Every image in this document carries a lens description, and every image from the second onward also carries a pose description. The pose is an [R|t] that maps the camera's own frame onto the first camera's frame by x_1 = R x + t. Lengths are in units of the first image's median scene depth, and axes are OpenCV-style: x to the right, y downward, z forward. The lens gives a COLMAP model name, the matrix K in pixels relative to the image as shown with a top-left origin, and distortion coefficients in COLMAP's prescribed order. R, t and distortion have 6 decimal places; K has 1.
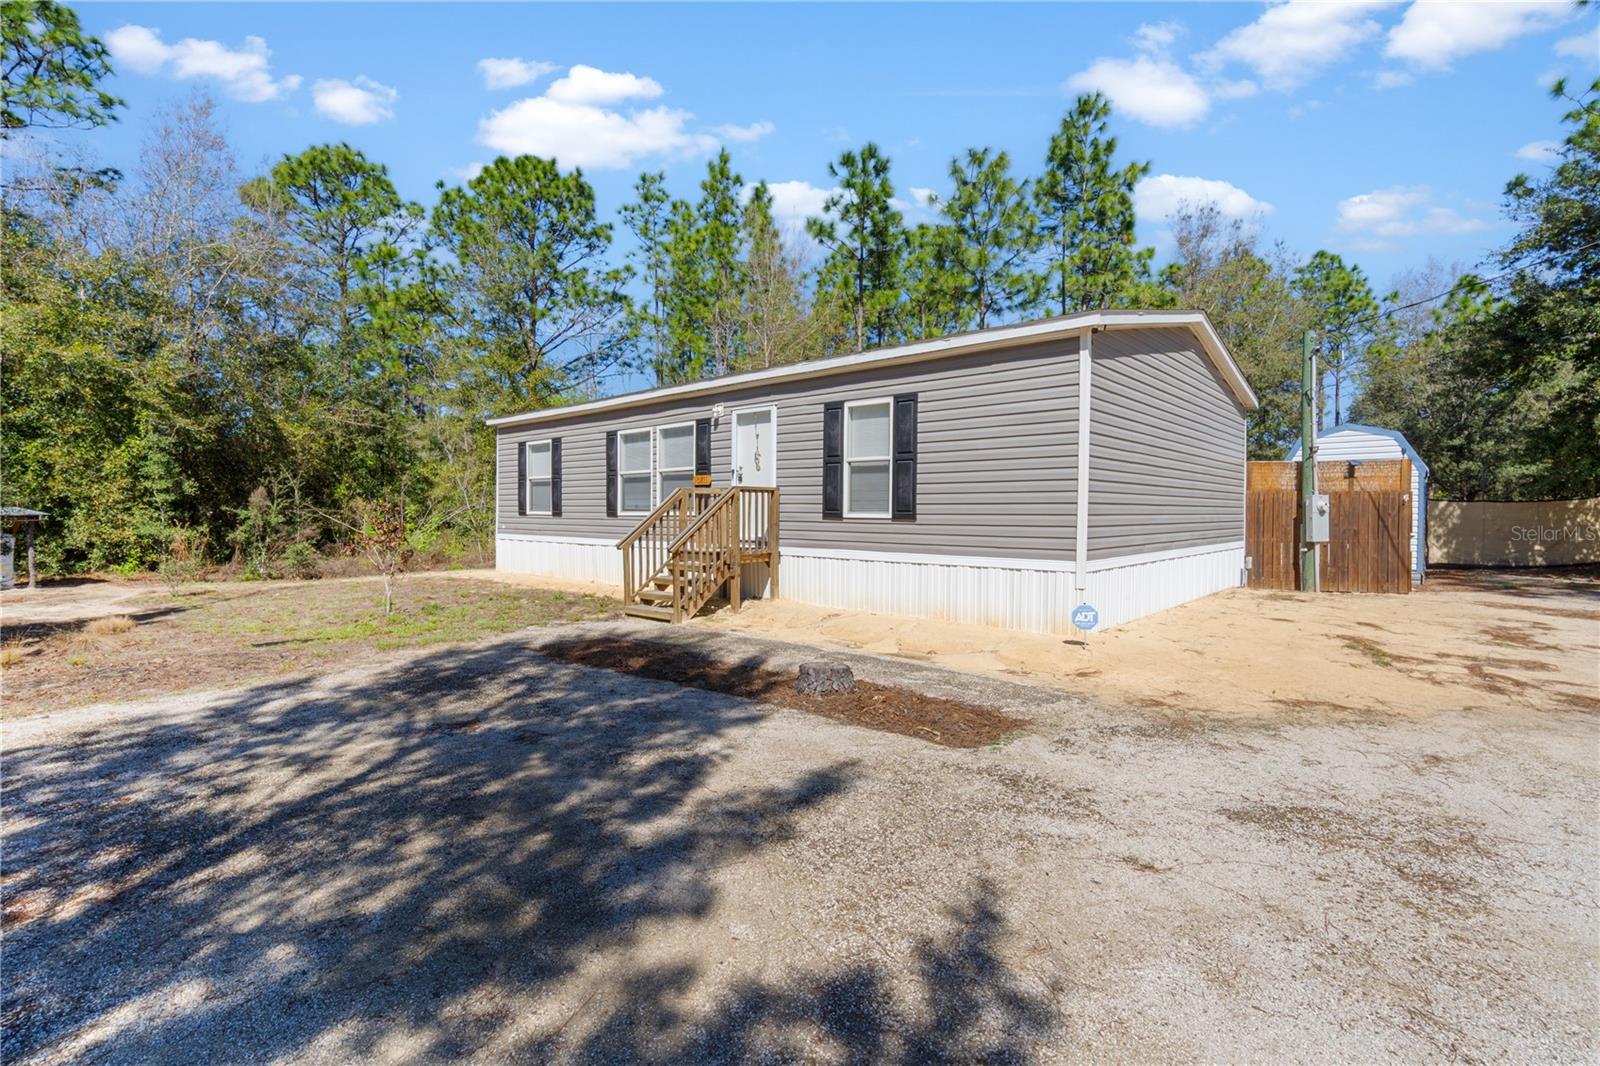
lens RADIAL K [[731.9, 0, 799.9], [0, 731.9, 519.5], [0, 0, 1]] dist [0.000076, -0.000047]
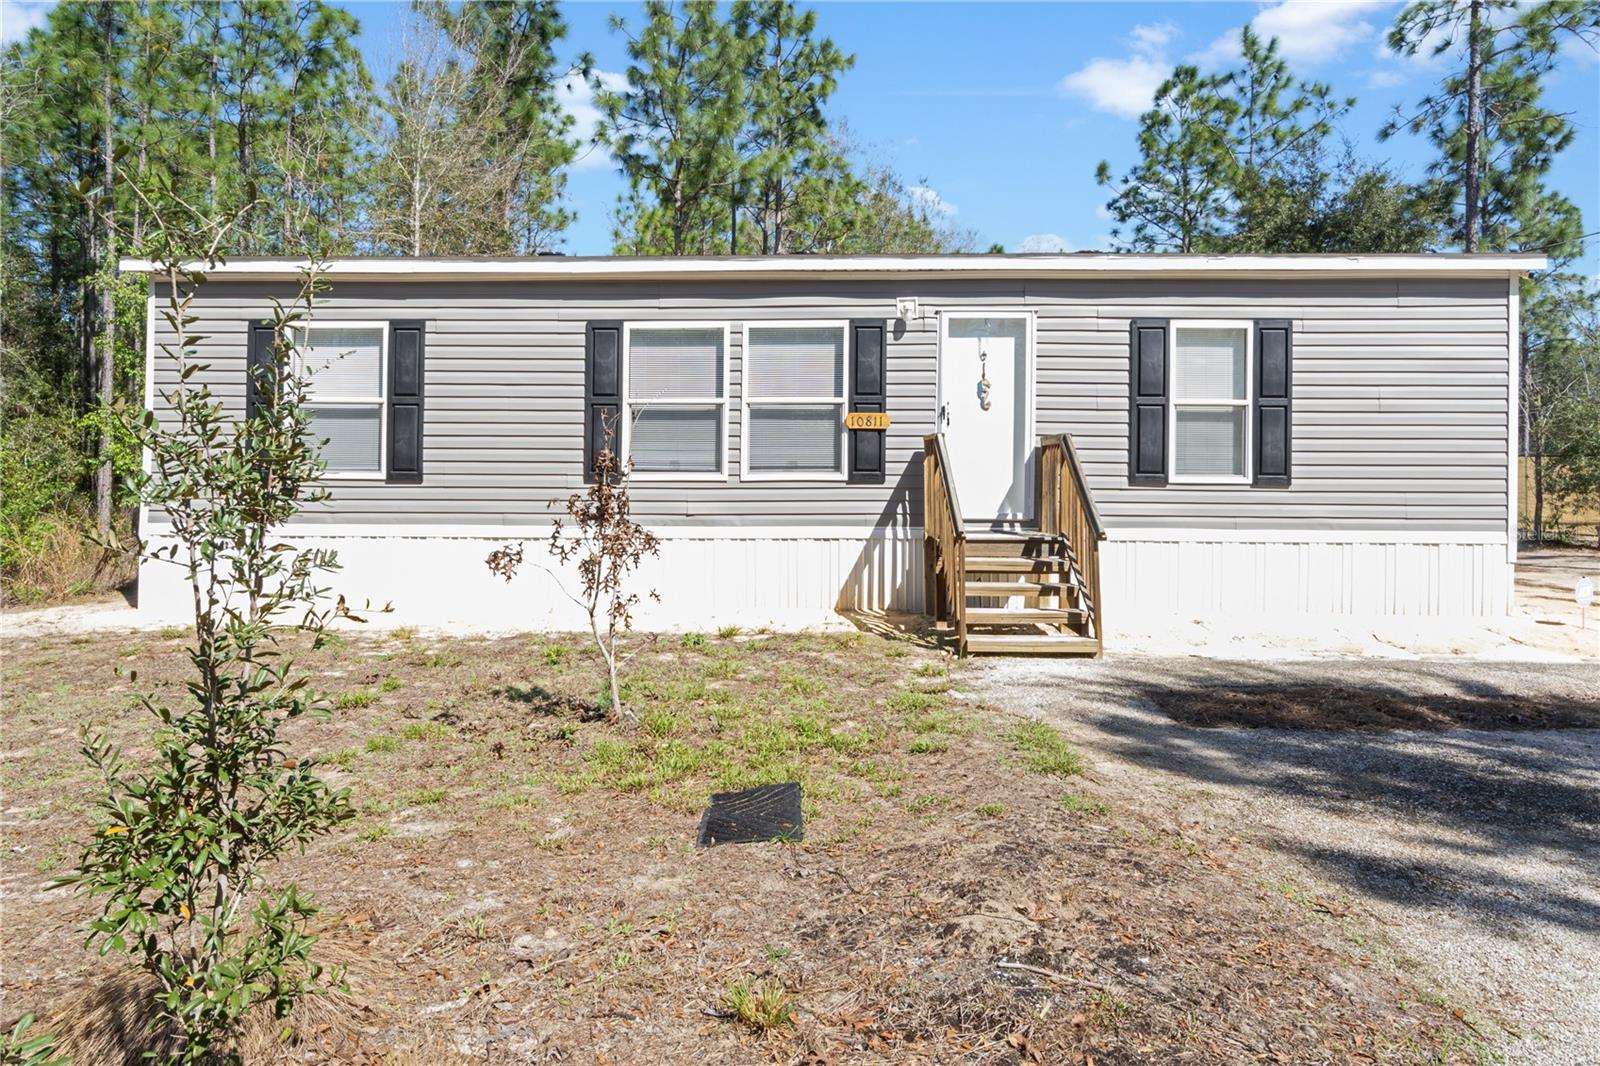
lens RADIAL K [[786.3, 0, 798.5], [0, 786.3, 487.4], [0, 0, 1]] dist [0.014890, 0.000172]
pose [[0.758376, -0.011136, 0.651723, -0.562411], [0.004199, 0.999917, 0.012199, -0.006707], [-0.651804, -0.006514, 0.758359, 0.510371]]
